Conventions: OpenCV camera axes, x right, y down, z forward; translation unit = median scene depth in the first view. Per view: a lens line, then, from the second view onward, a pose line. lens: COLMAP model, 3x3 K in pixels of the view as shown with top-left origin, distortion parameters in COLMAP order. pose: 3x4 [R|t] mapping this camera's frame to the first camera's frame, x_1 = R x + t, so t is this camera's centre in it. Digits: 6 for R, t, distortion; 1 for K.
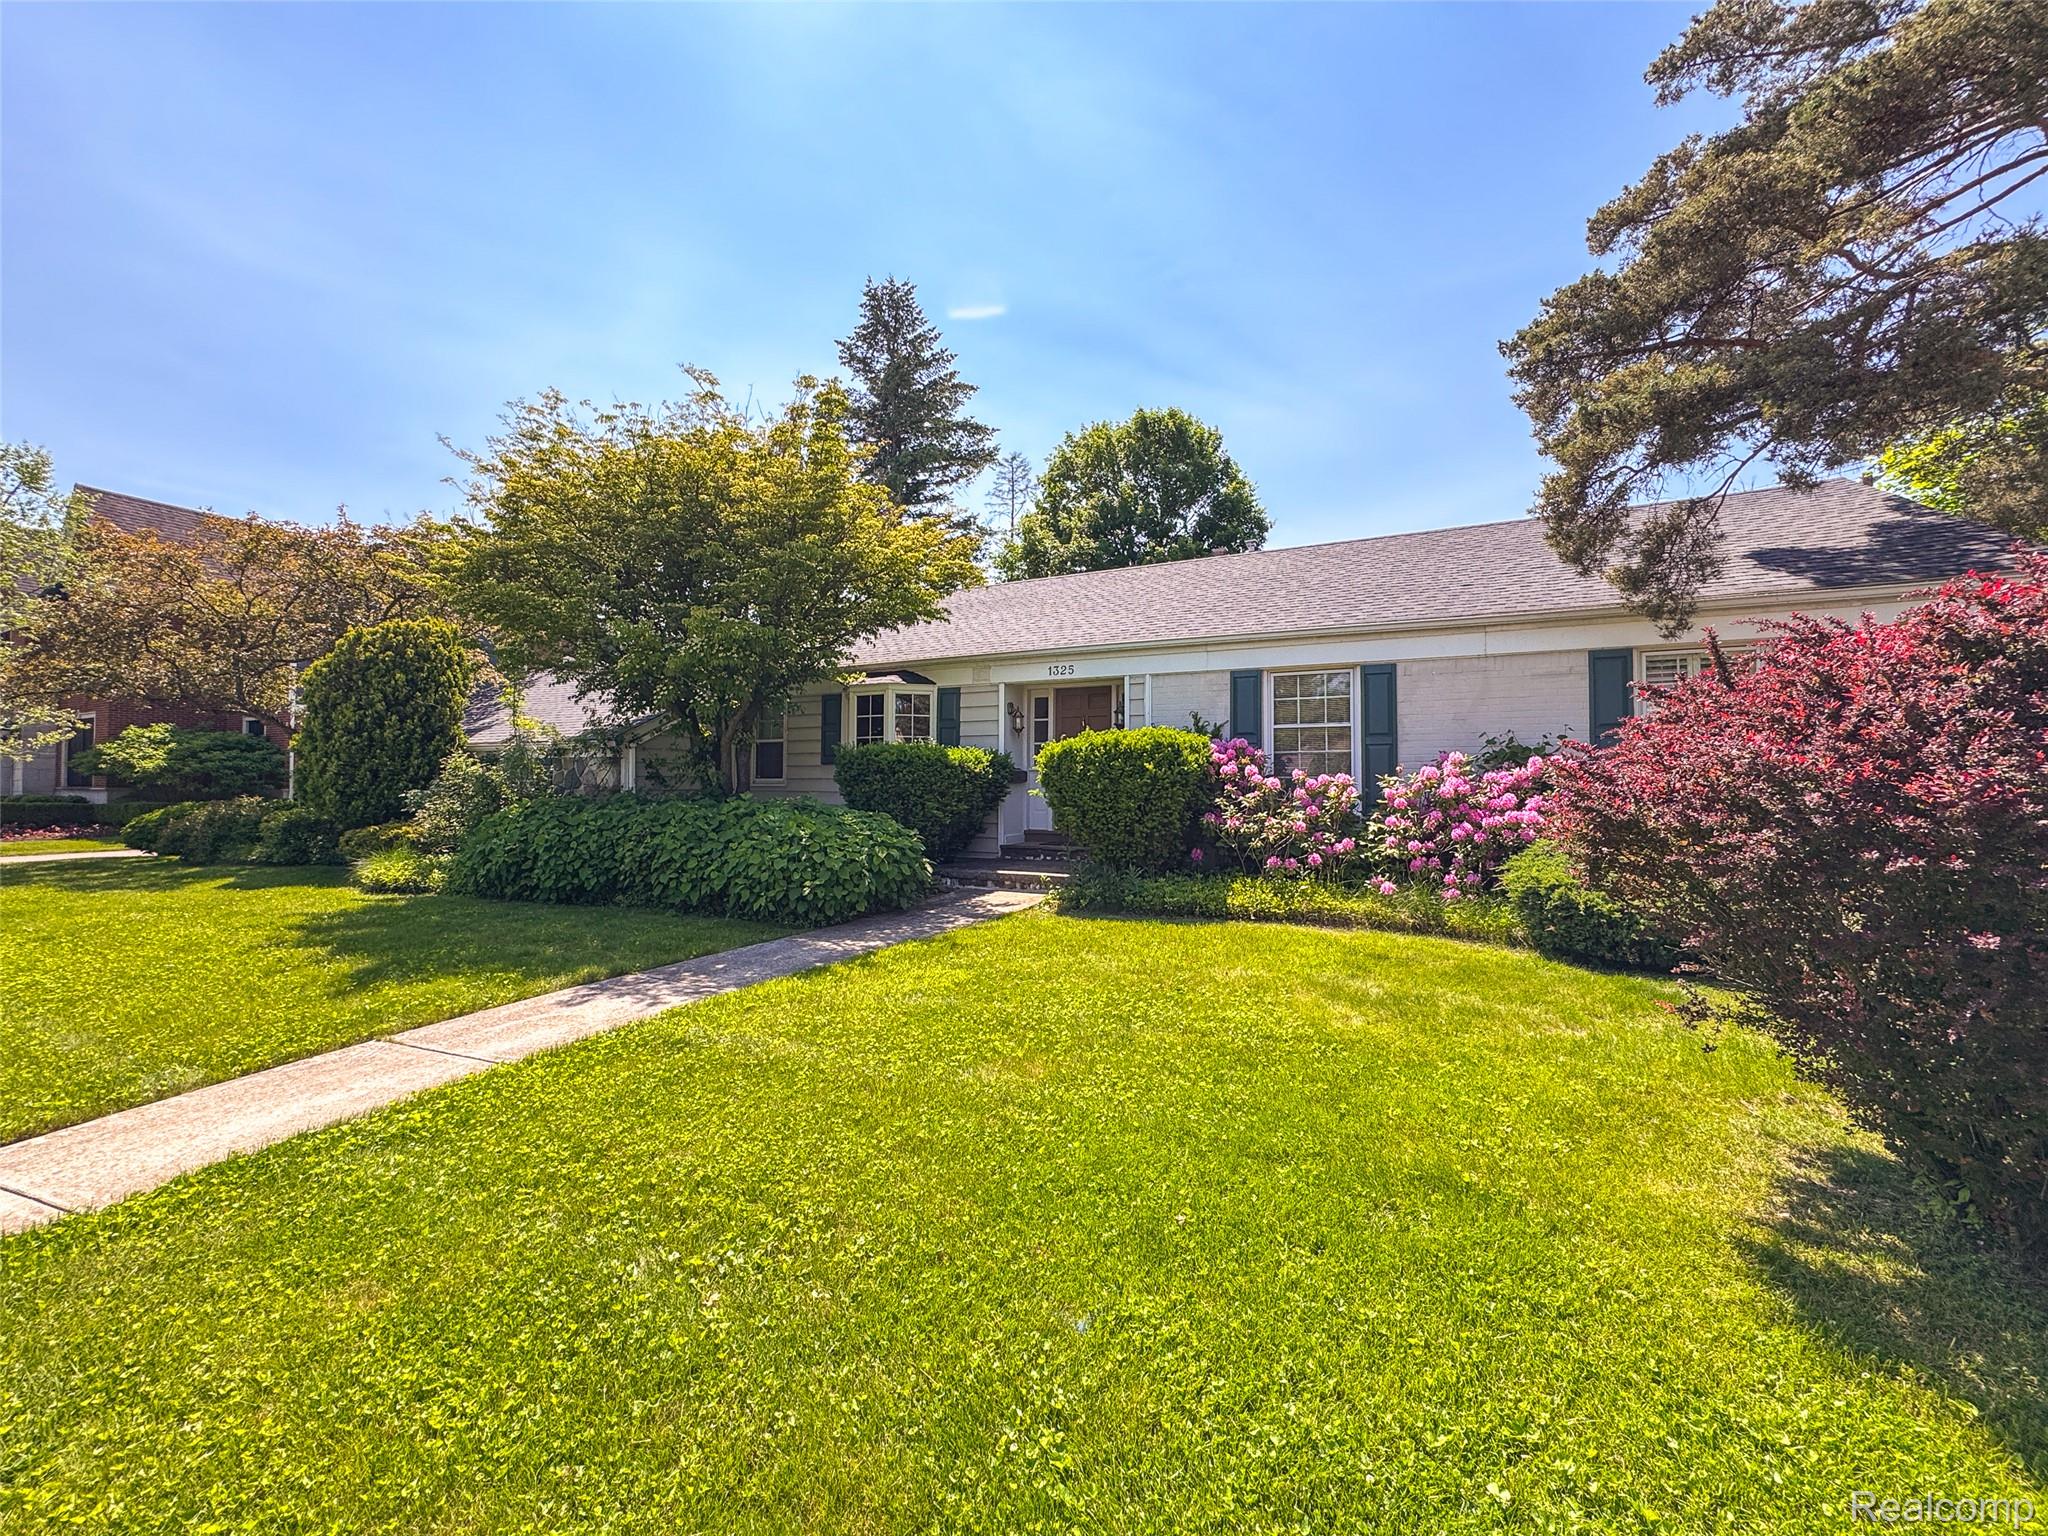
lens RADIAL K [[813.5, 0, 1030.6], [0, 813.5, 761.1], [0, 0, 1]] dist [-0.013753, 0.000386]
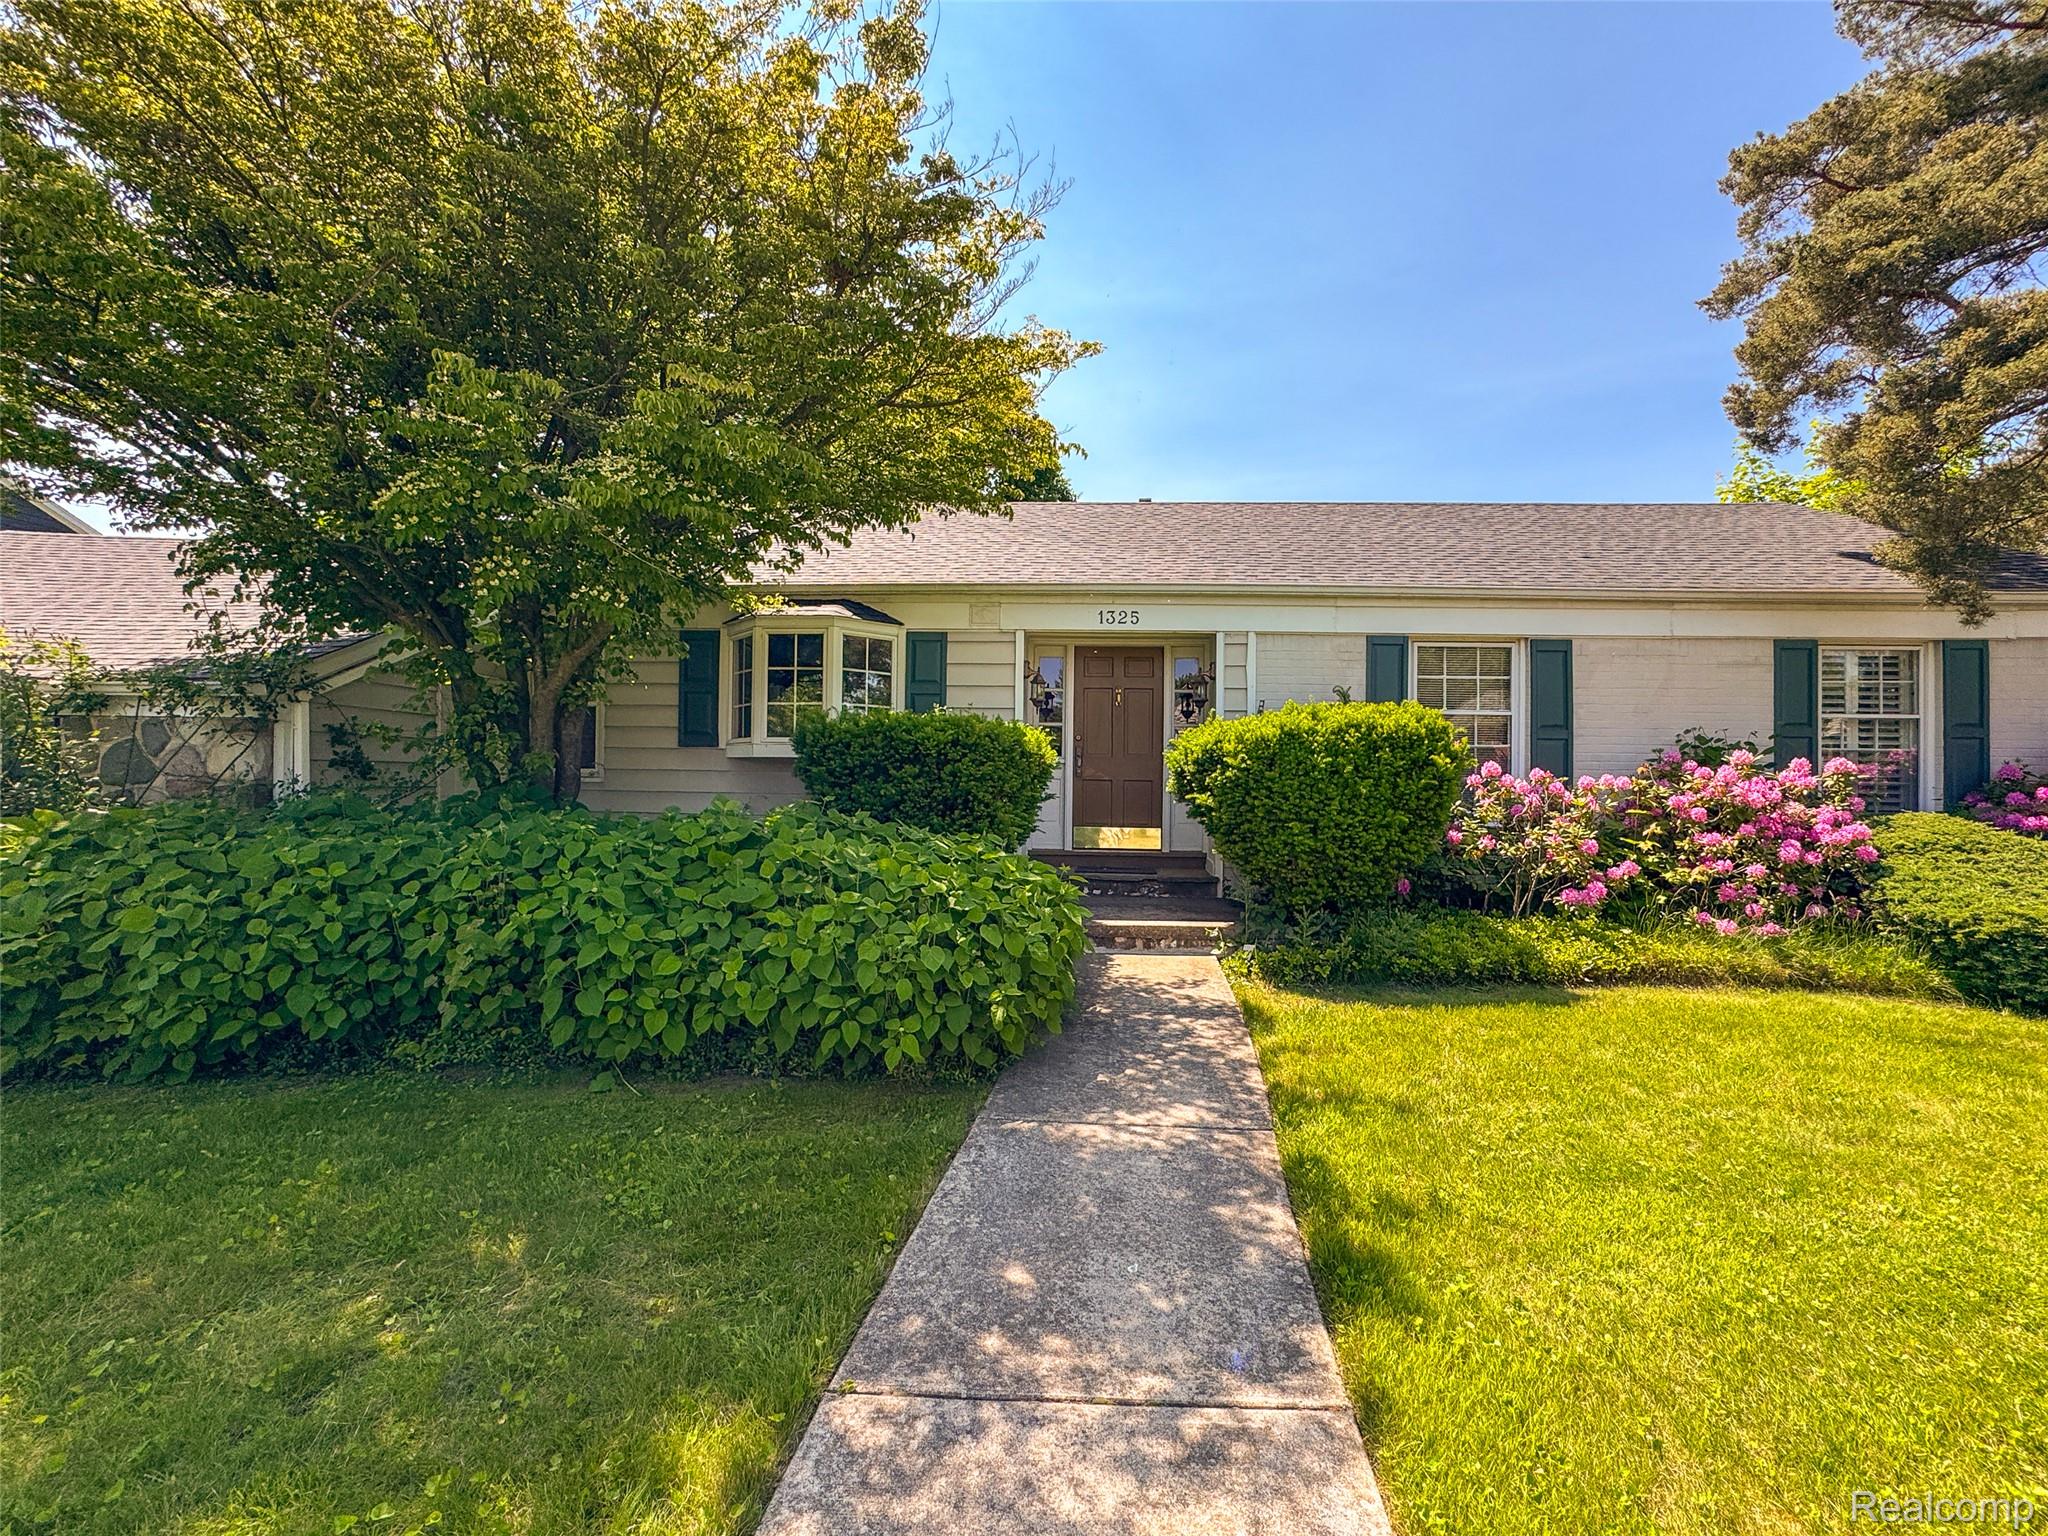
lens RADIAL K [[836.9, 0, 1040.1], [0, 836.9, 773.8], [0, 0, 1]] dist [-0.011240, 0.001497]
pose [[0.908684, 0.013105, 0.417279, -0.304050], [-0.021658, 0.999641, 0.015768, 0.009814], [-0.416923, -0.023365, 0.908642, 0.370494]]
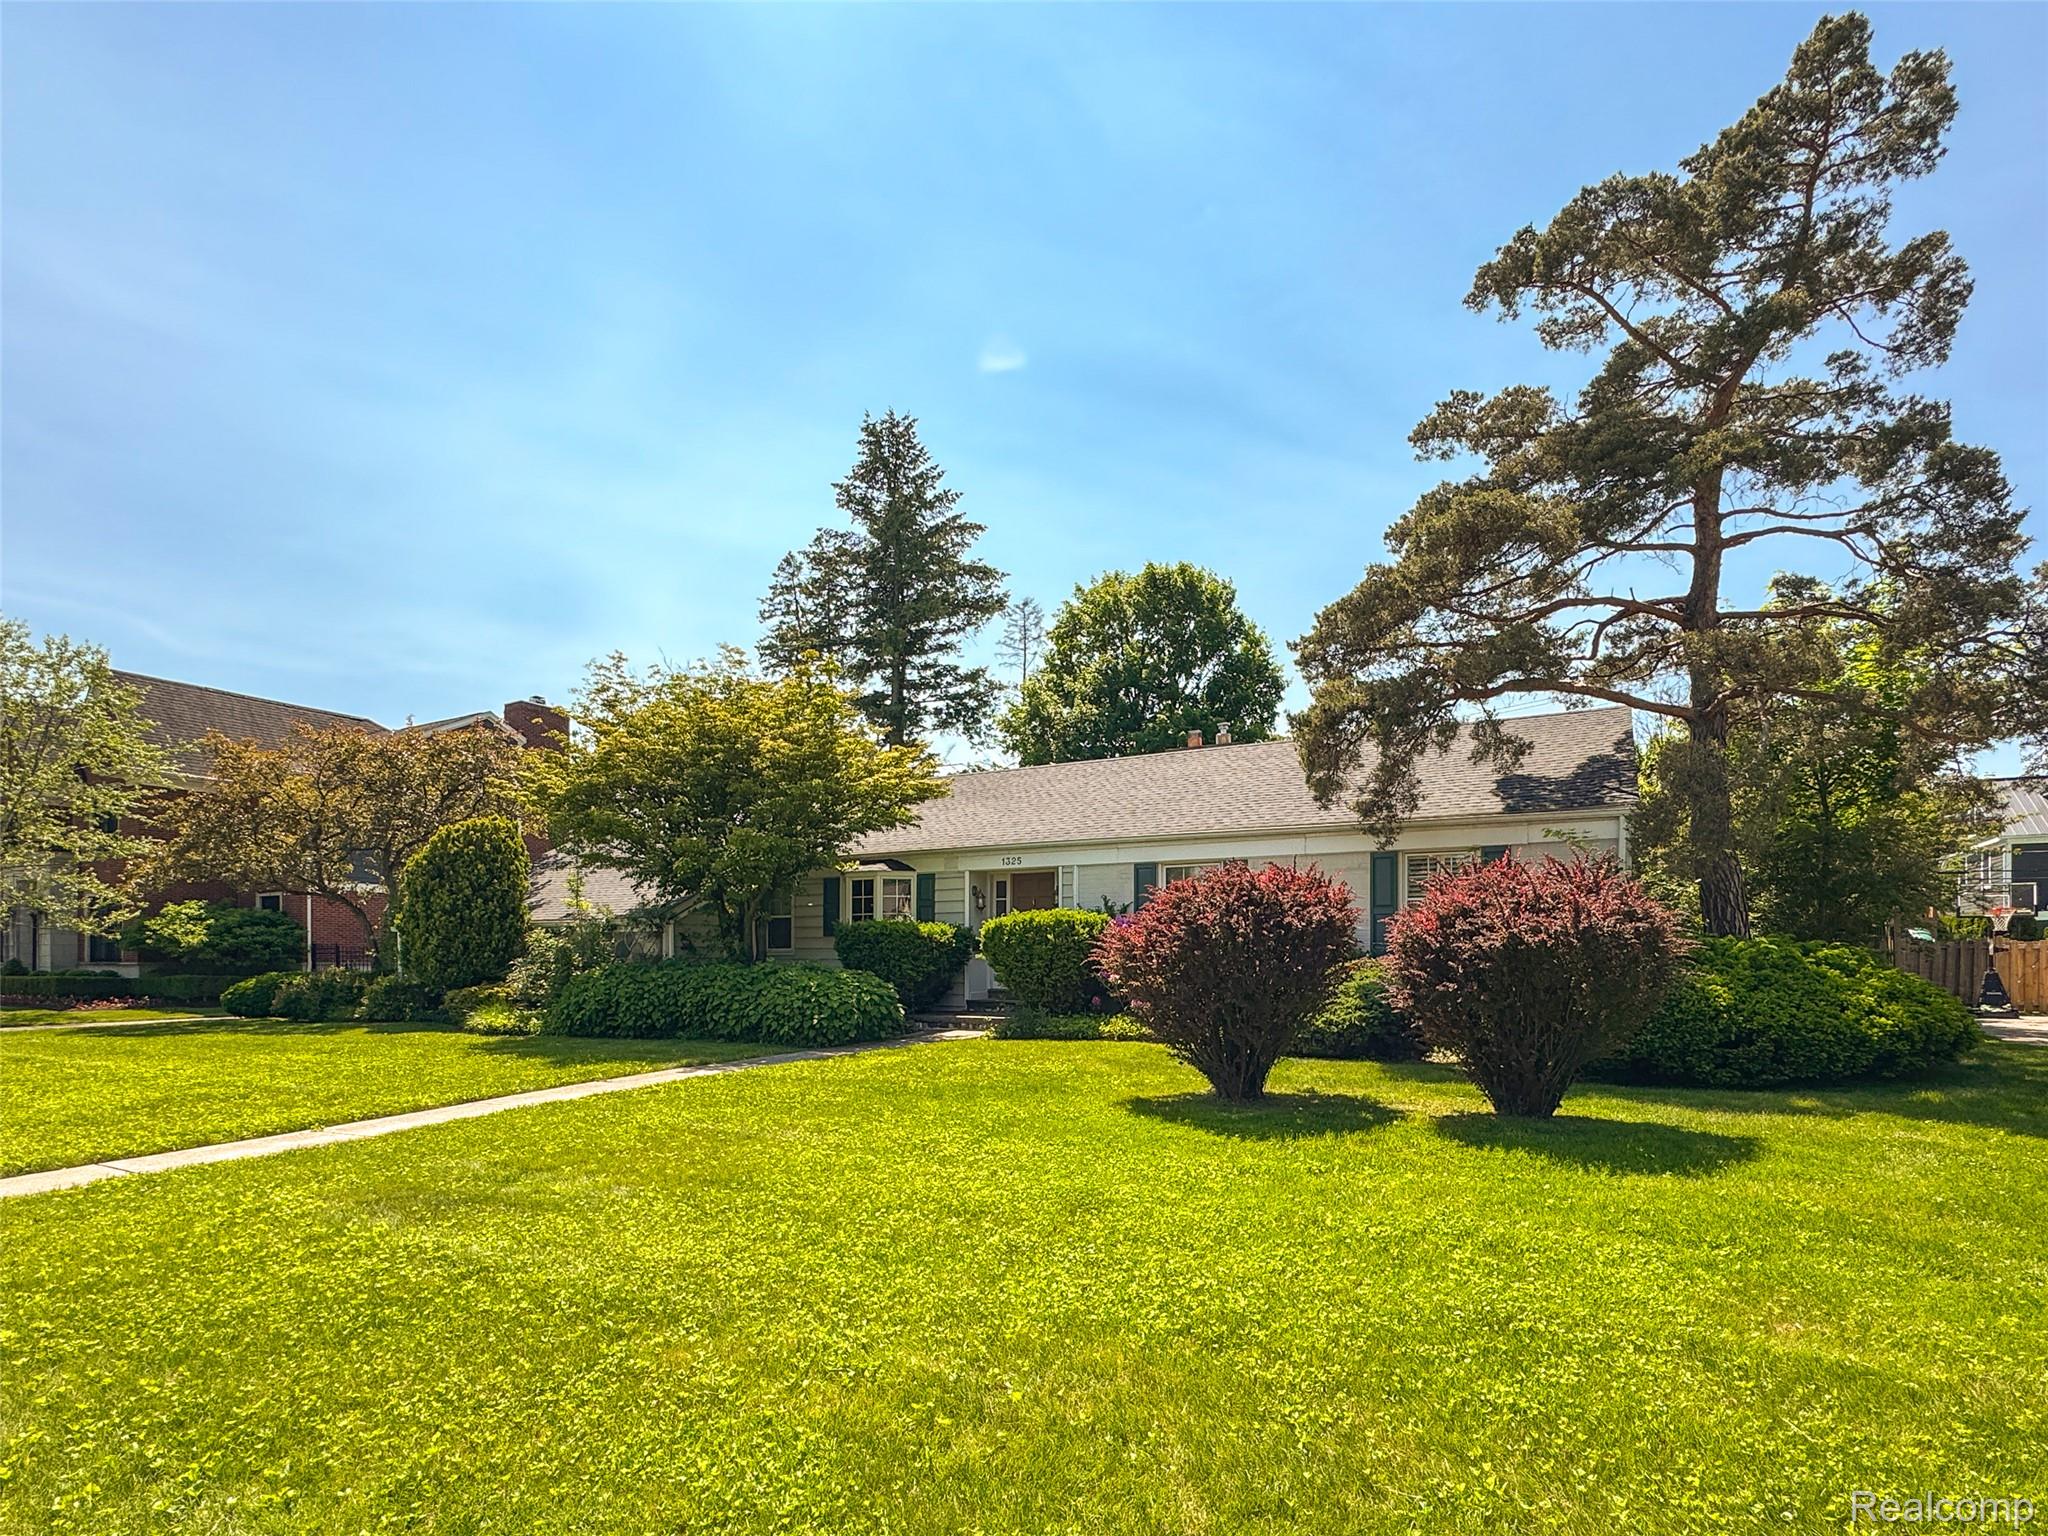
lens RADIAL K [[1055.5, 0, 1060.7], [0, 1055.5, 954.6], [0, 0, 1]] dist [-0.015375, -0.000750]
pose [[0.999584, -0.004330, -0.028517, 0.153253], [0.004982, 0.999727, 0.022836, -0.003245], [0.028410, -0.022968, 0.999332, -0.610984]]
